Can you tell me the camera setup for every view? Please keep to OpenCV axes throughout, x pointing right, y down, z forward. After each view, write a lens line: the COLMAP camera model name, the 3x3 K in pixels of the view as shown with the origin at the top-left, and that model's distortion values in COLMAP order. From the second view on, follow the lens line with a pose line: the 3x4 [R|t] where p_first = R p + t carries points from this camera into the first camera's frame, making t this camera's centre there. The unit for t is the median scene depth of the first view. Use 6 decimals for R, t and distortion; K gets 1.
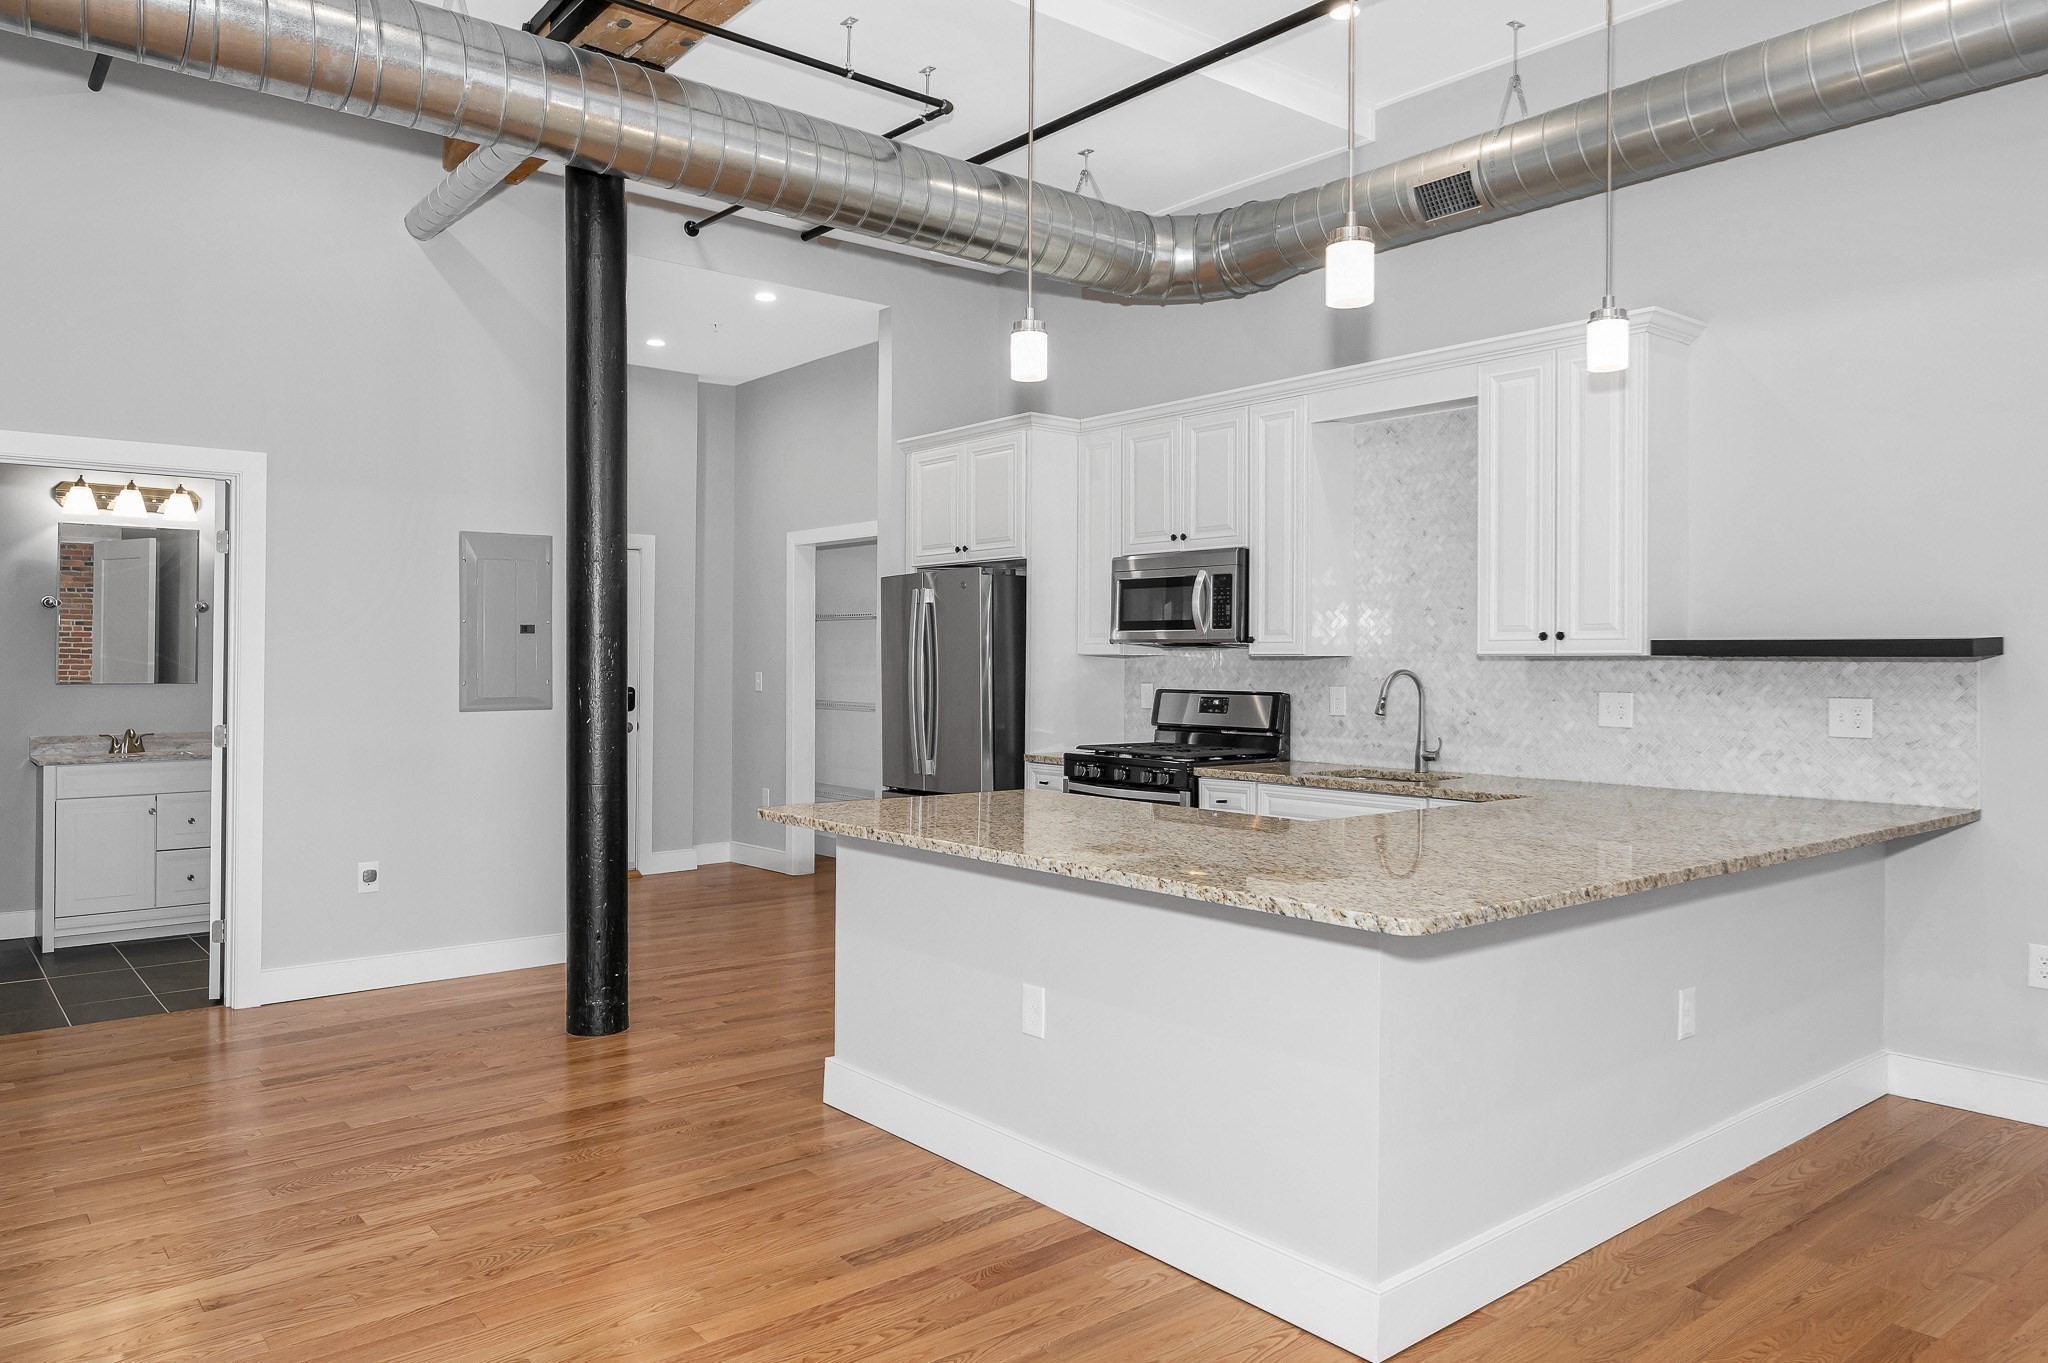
lens RADIAL K [[1362.4, 0, 1015.1], [0, 1362.4, 660.7], [0, 0, 1]] dist [0.019121, -0.011690]
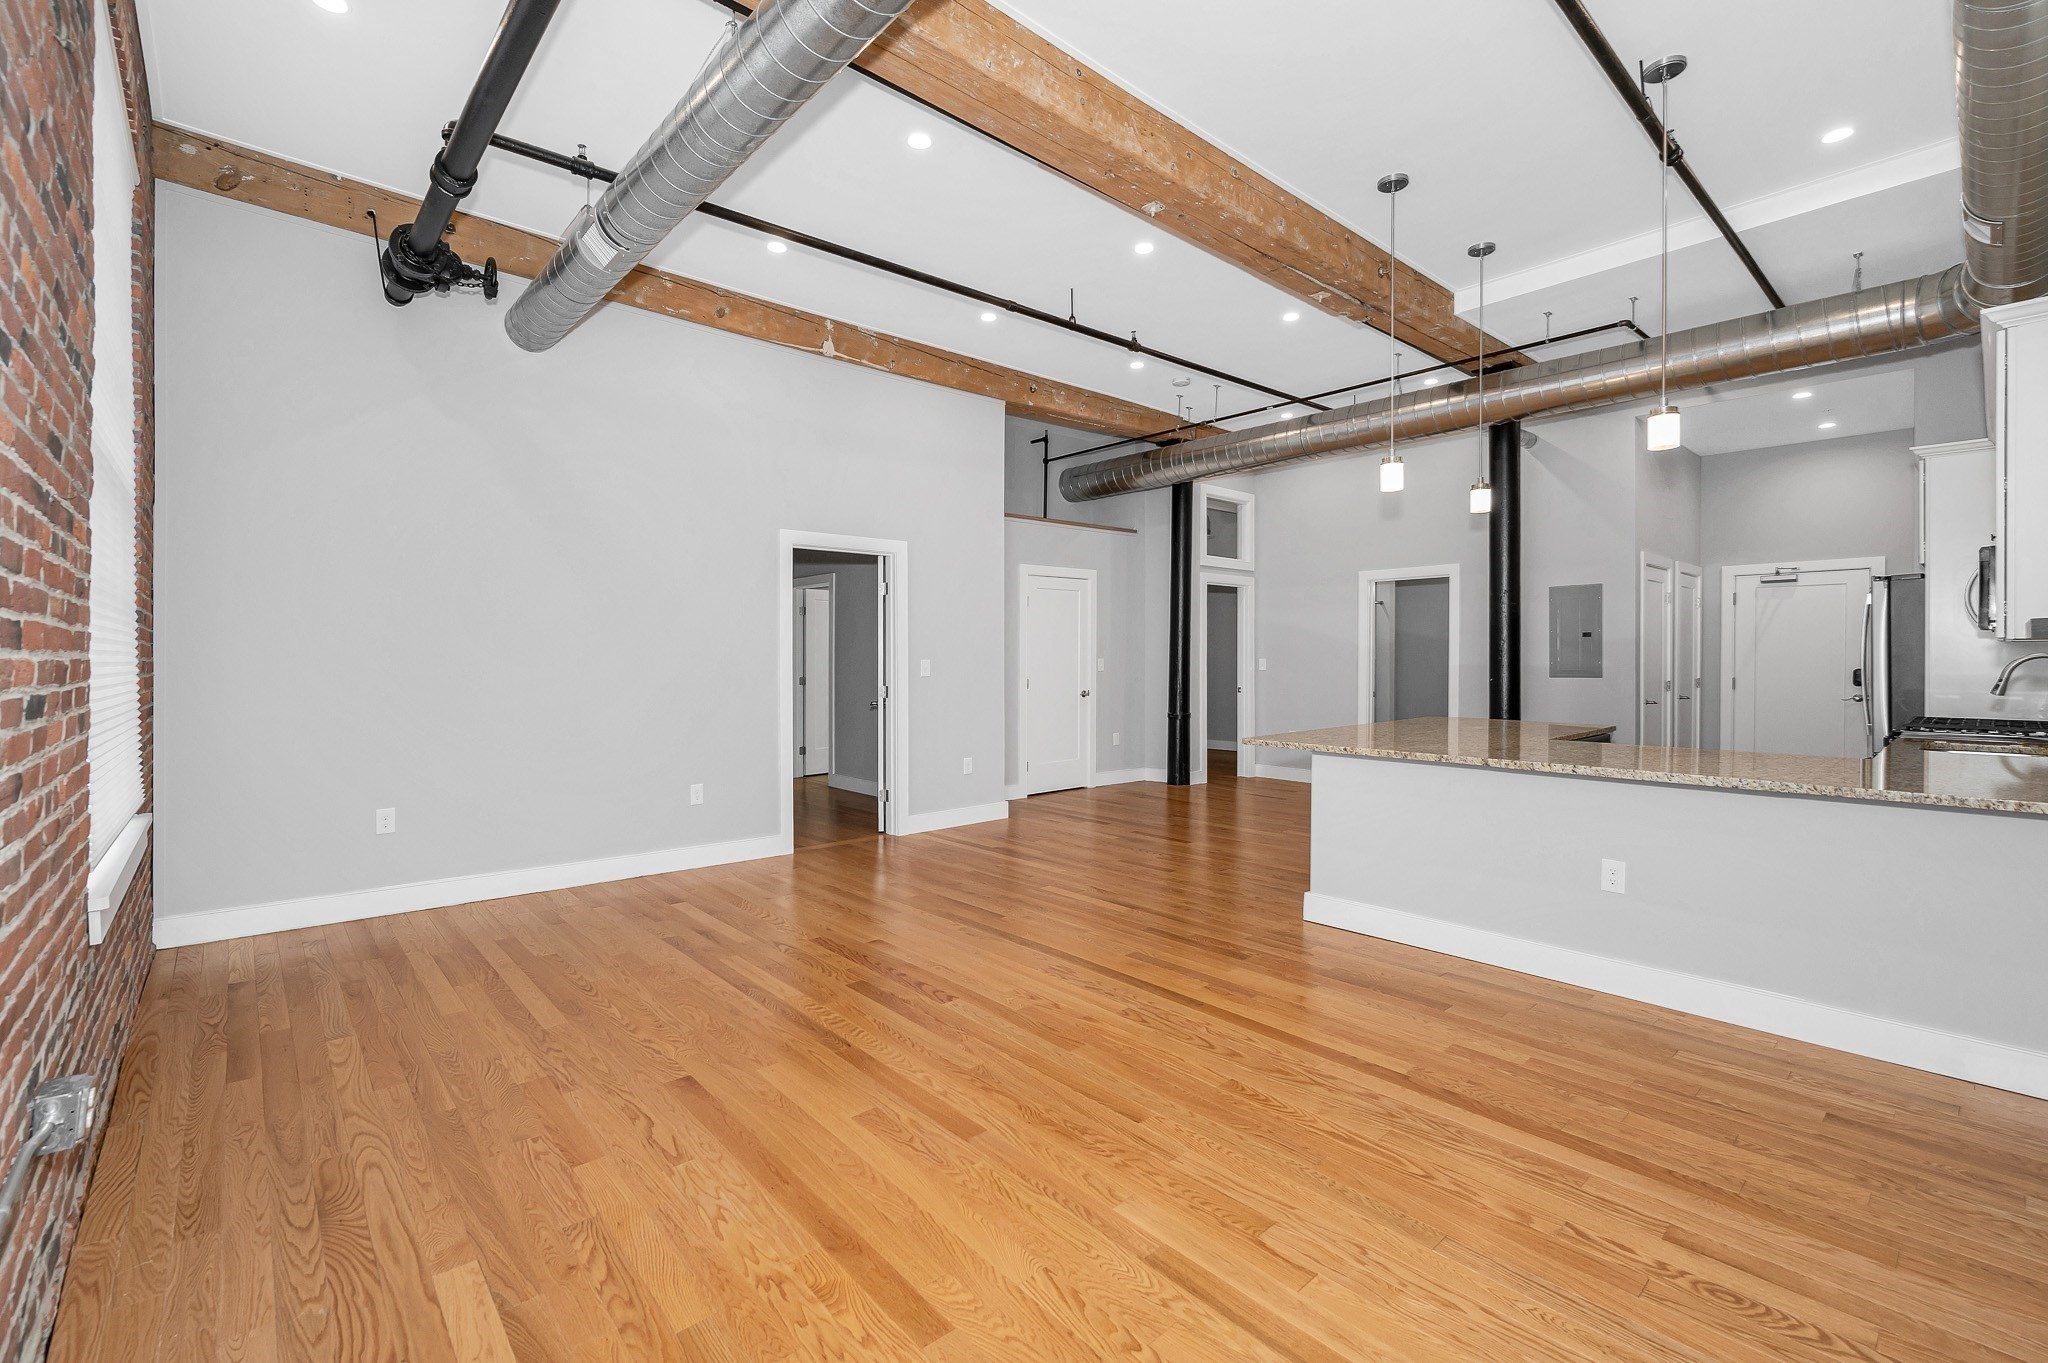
lens RADIAL K [[856.8, 0, 1042.0], [0, 856.8, 686.6], [0, 0, 1]] dist [0.009533, -0.000793]
pose [[0.066260, 0.034108, -0.997219, 0.863881], [0.011044, 0.999329, 0.034914, -0.000736], [0.997741, -0.013326, 0.065839, 0.177969]]
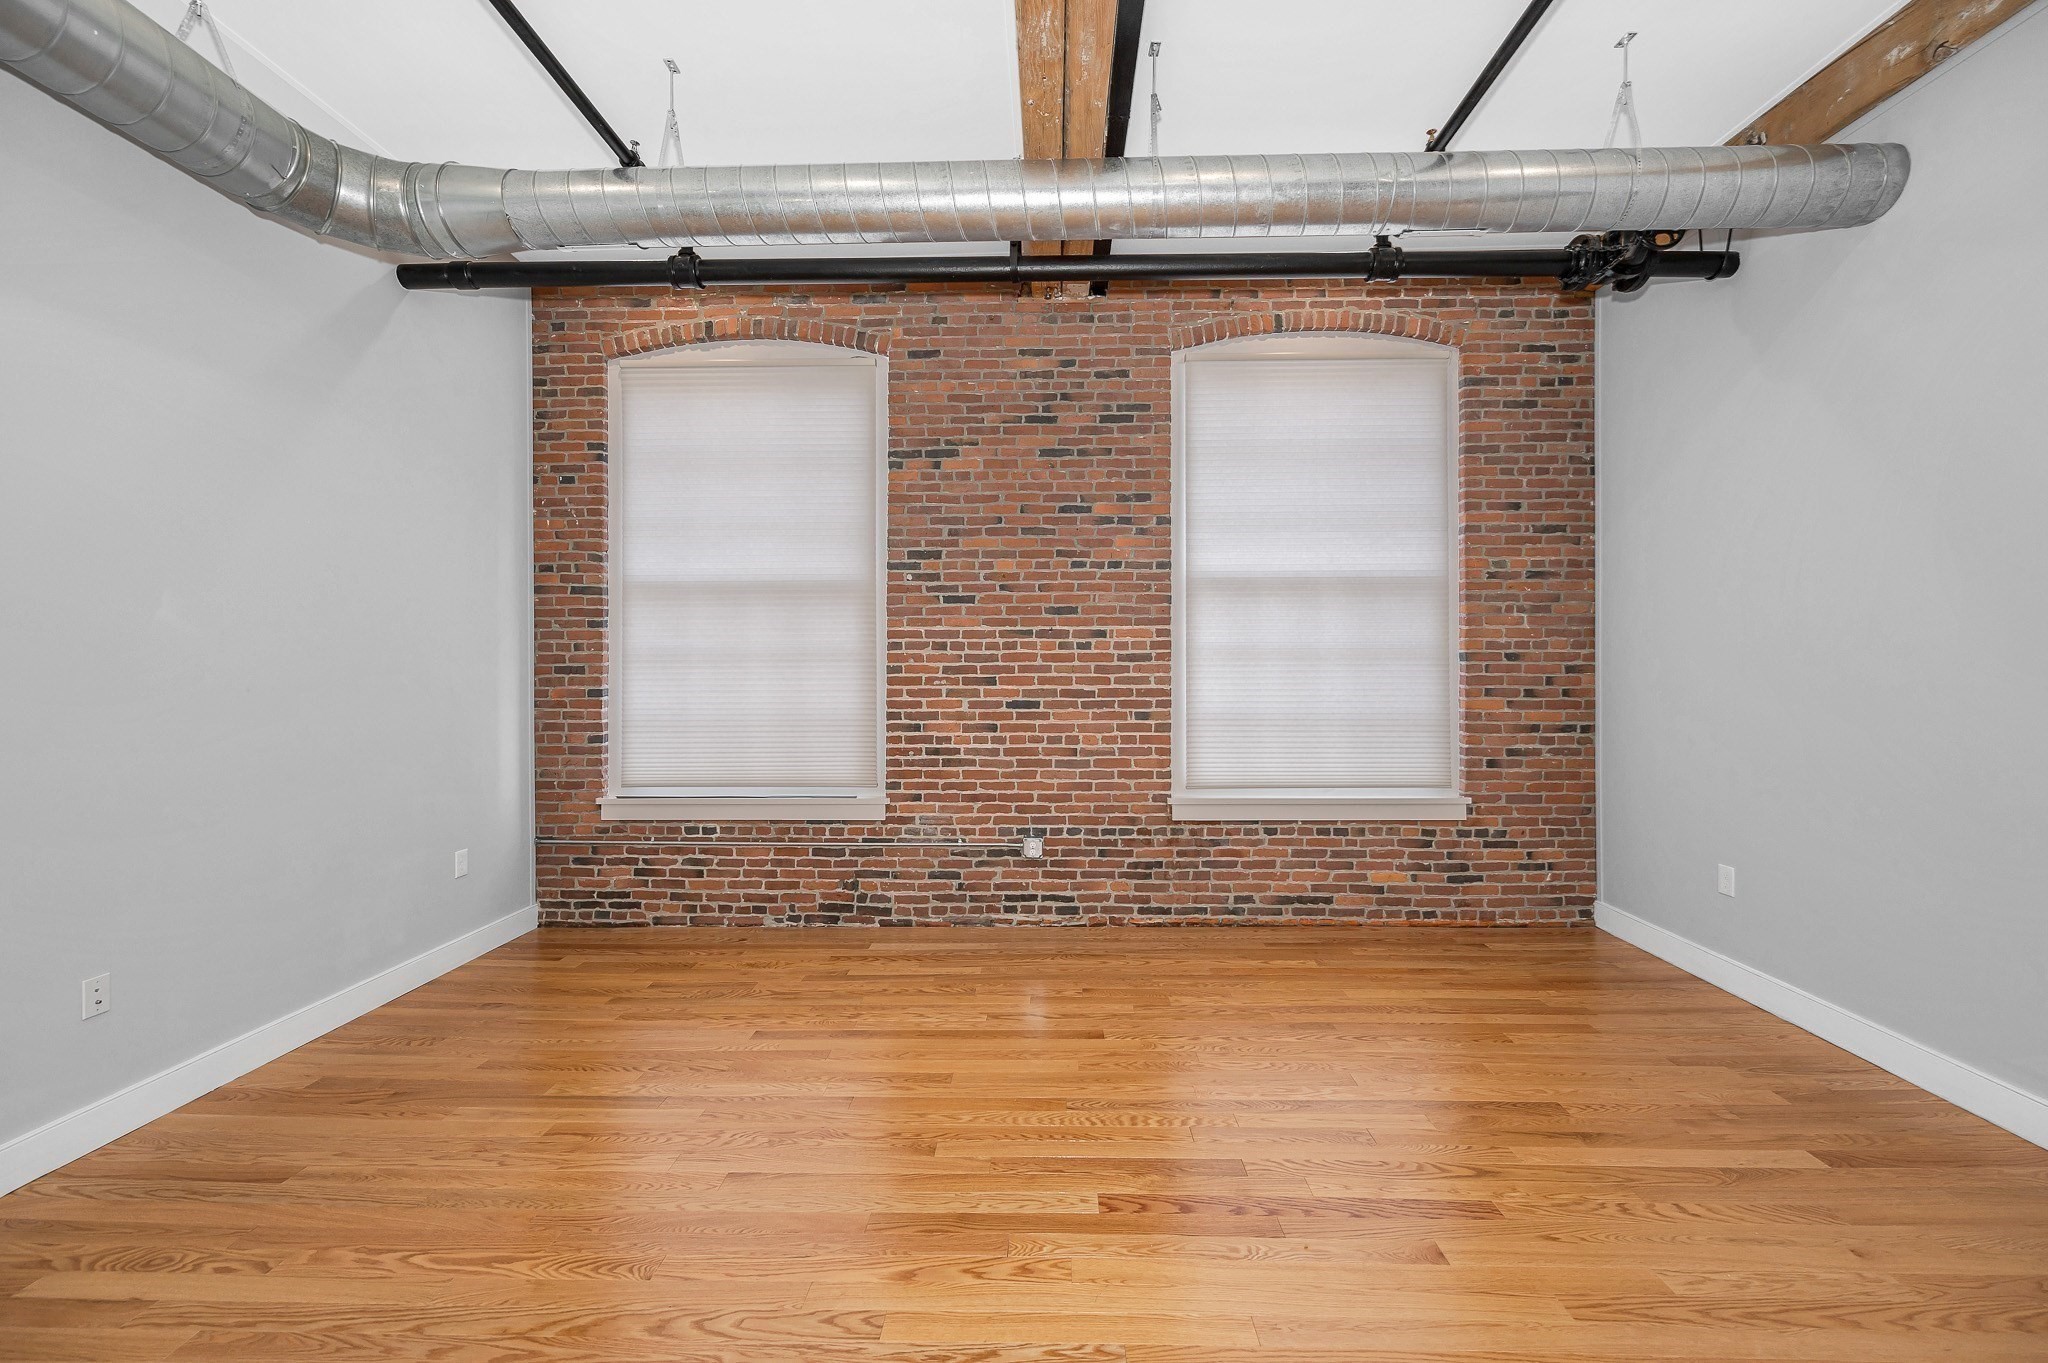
lens RADIAL K [[838.4, 0, 1015.0], [0, 838.4, 660.0], [0, 0, 1]] dist [-0.000725, -0.000916]
pose [[-0.756668, -0.000012, 0.653799, 0.058963], [-0.005221, 0.999968, -0.006023, -0.021345], [-0.653778, -0.007971, -0.756645, 0.478275]]
